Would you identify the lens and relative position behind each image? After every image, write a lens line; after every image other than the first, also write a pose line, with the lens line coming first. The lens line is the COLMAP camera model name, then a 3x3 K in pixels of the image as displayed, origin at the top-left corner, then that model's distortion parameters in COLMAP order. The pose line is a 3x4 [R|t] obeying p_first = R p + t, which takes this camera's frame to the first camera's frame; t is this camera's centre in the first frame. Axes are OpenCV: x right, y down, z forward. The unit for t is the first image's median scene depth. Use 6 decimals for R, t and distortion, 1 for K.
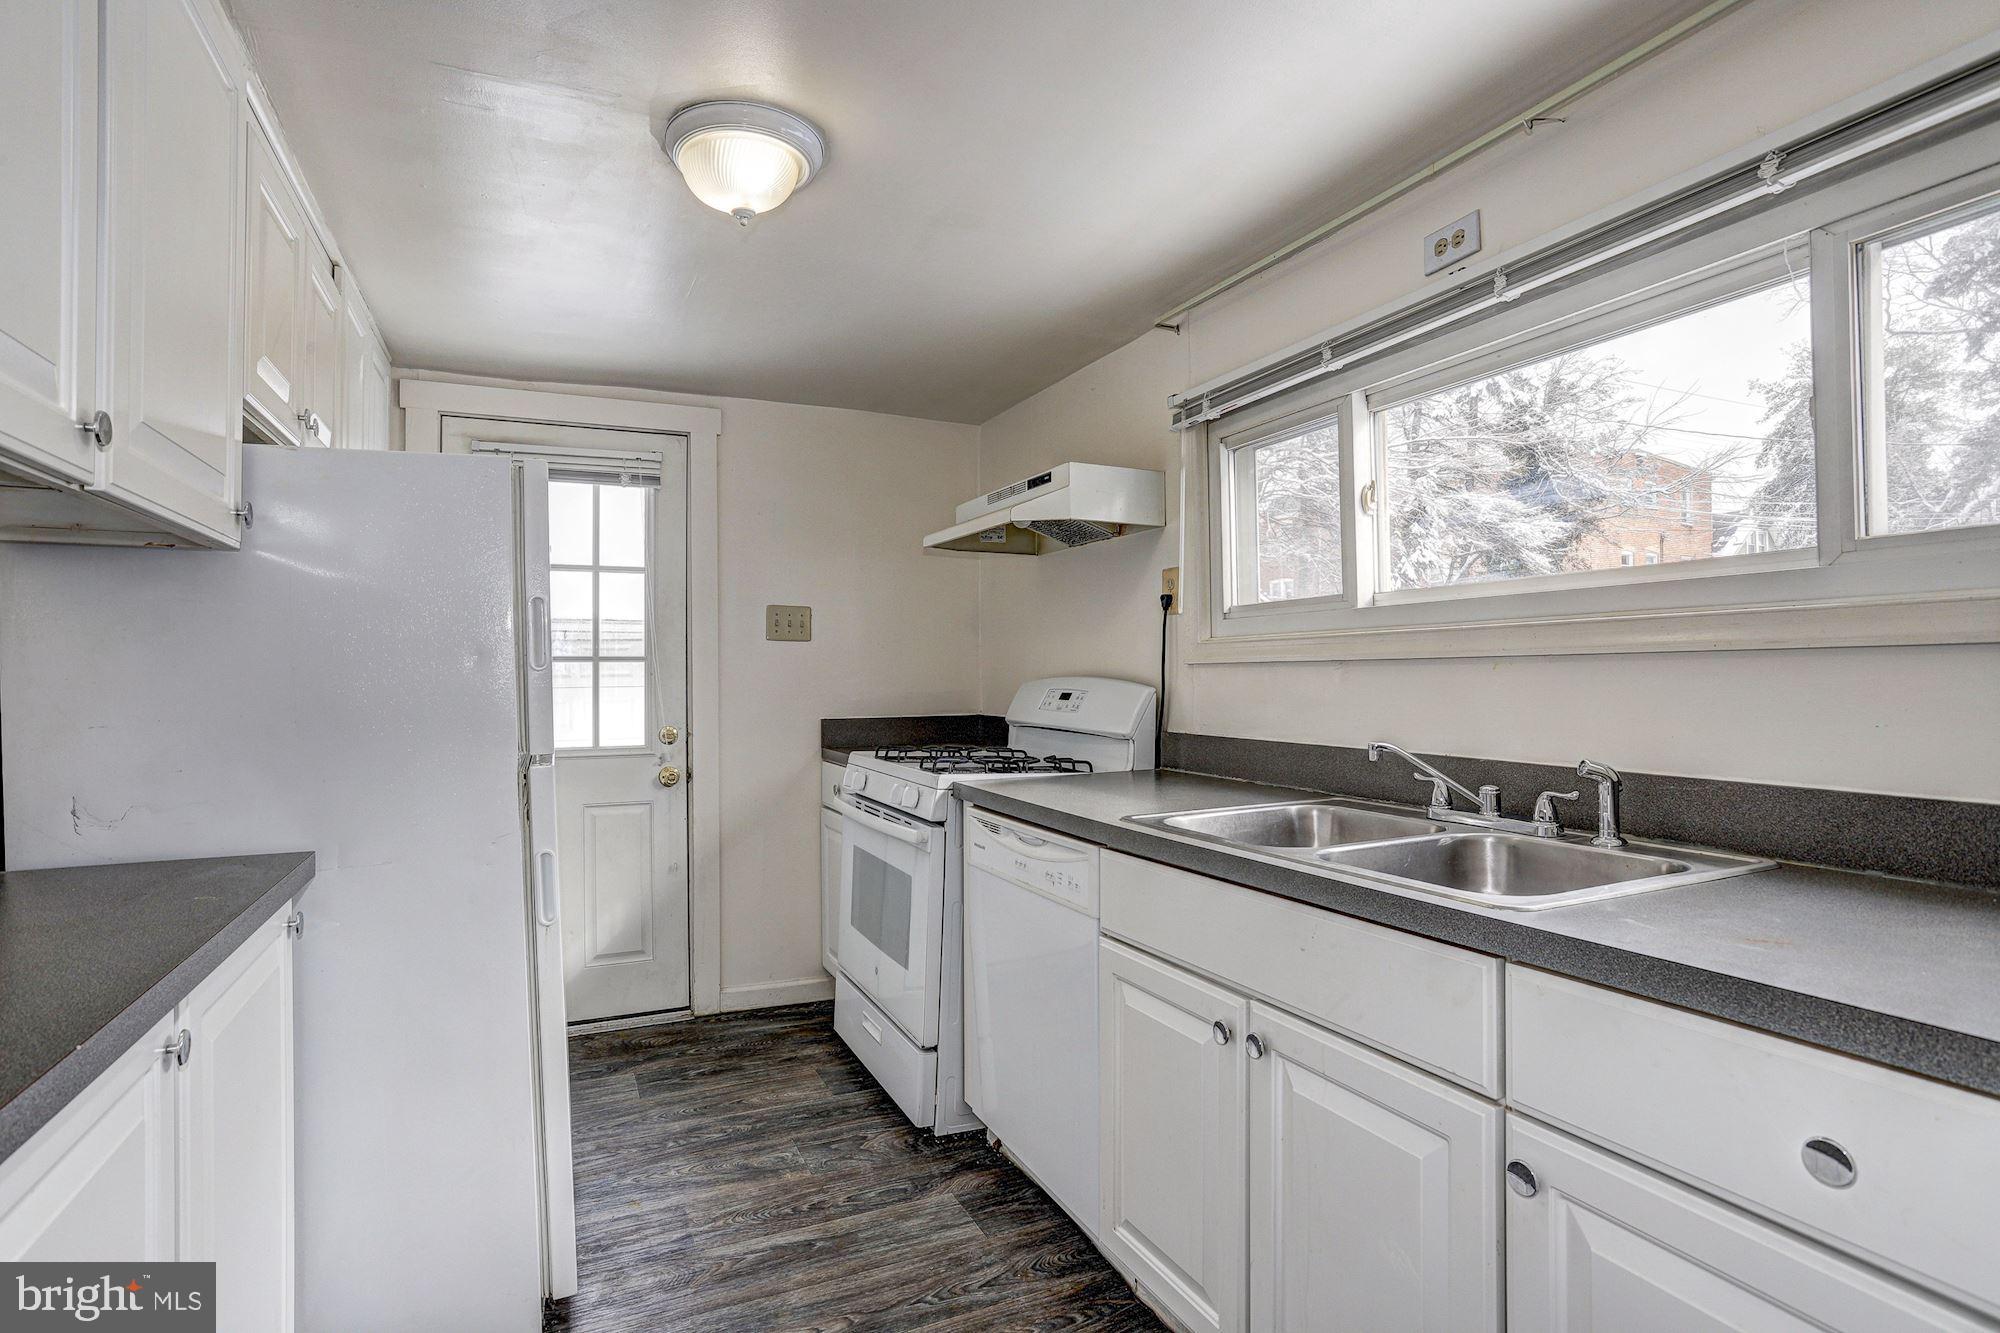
lens RADIAL K [[993.8, 0, 993.4], [0, 993.8, 664.9], [0, 0, 1]] dist [-0.048169, 0.019124]
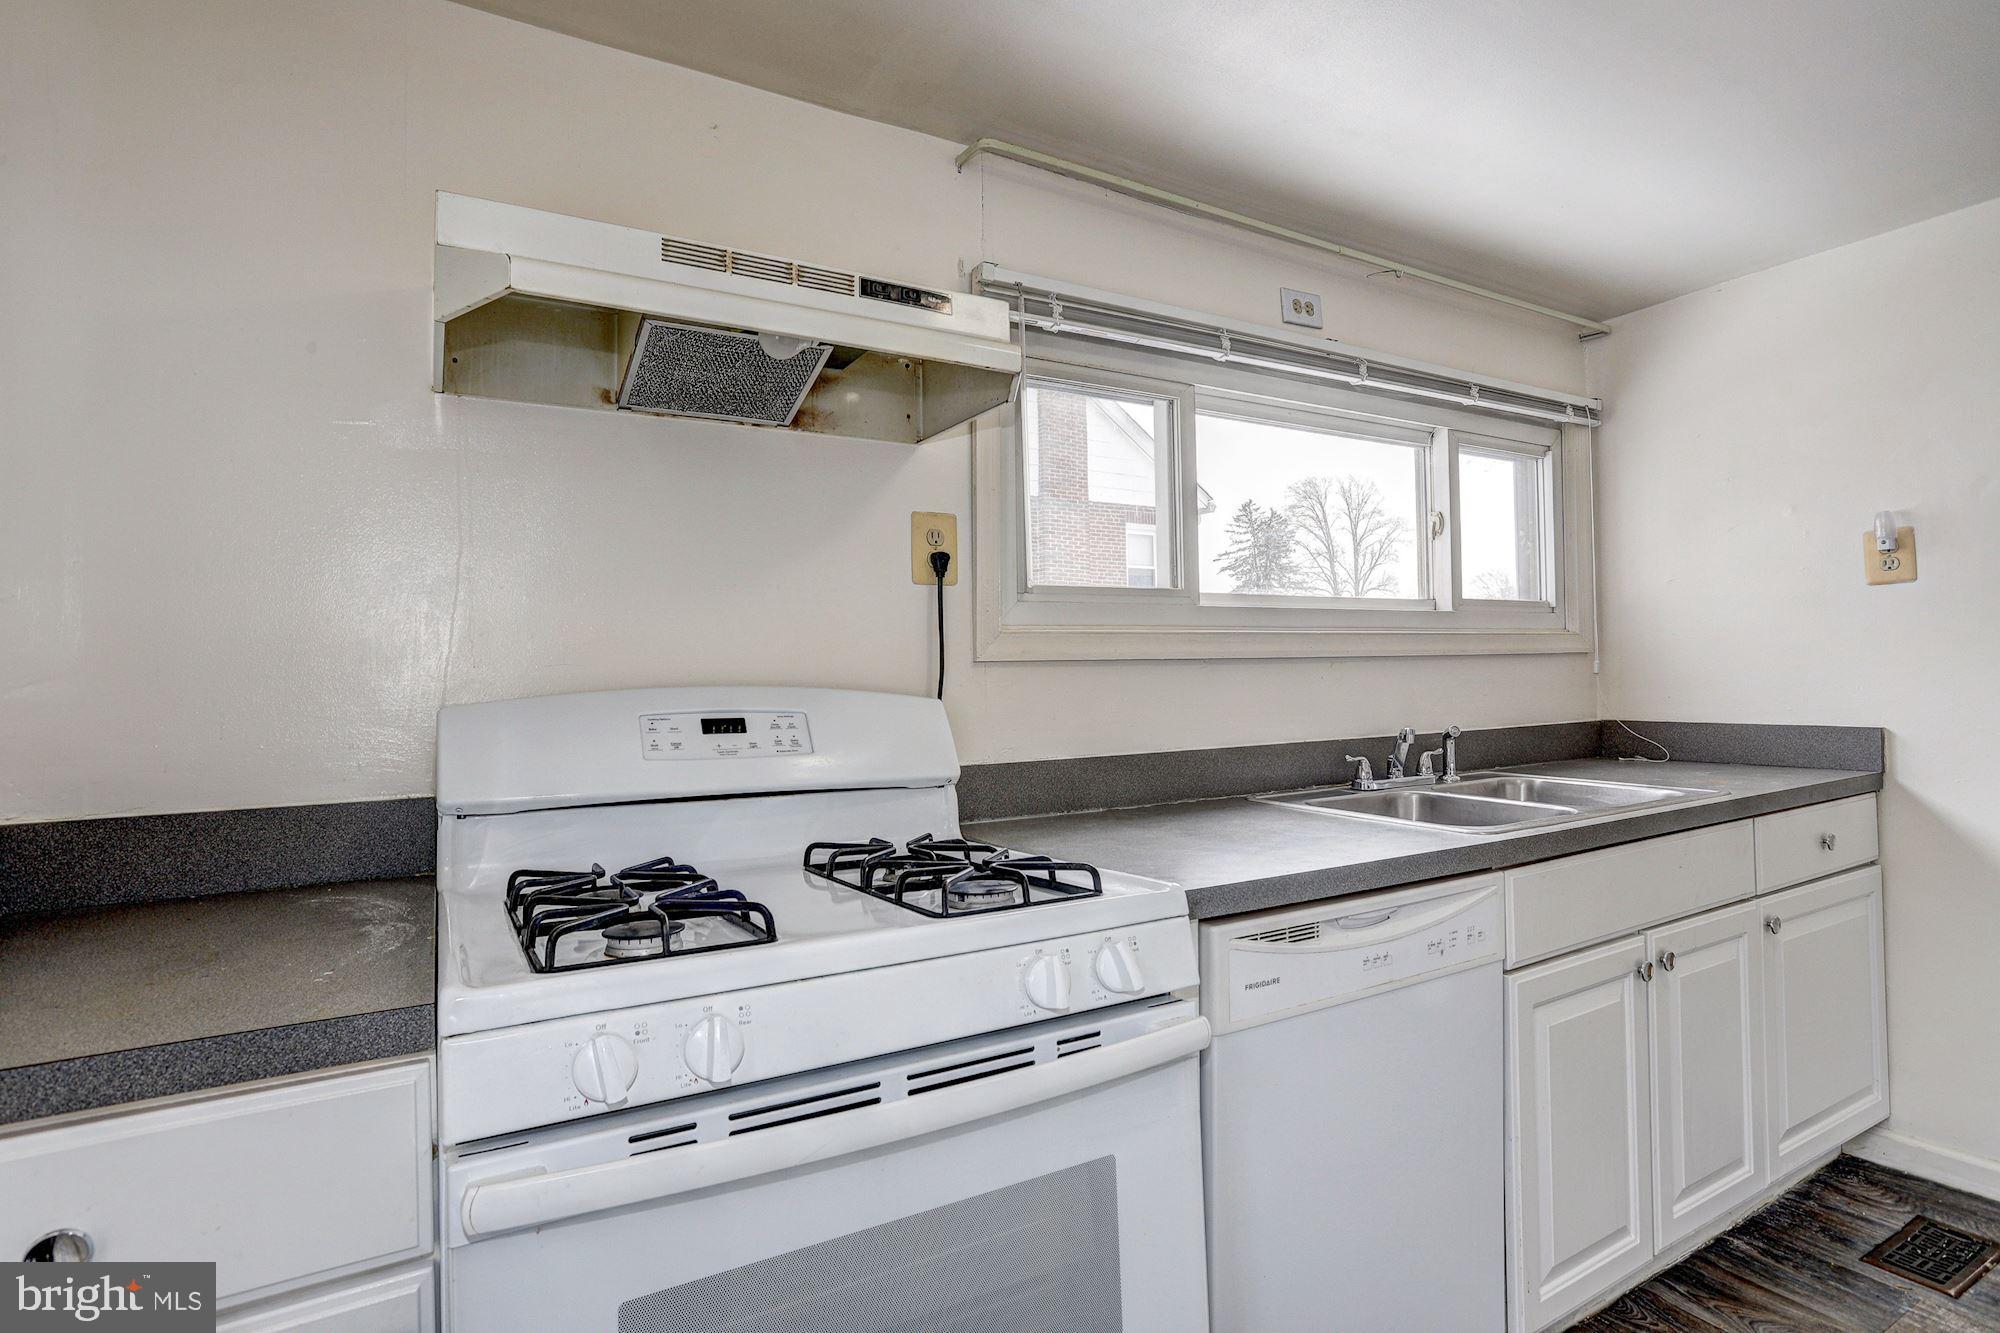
lens RADIAL K [[993.8, 0, 989.6], [0, 993.8, 654.1], [0, 0, 1]] dist [-0.048169, 0.019124]
pose [[-0.091069, 0.026124, 0.995502, -0.651301], [0.006711, 0.999649, -0.025619, 0.016351], [-0.995822, 0.004348, -0.091213, 1.433312]]
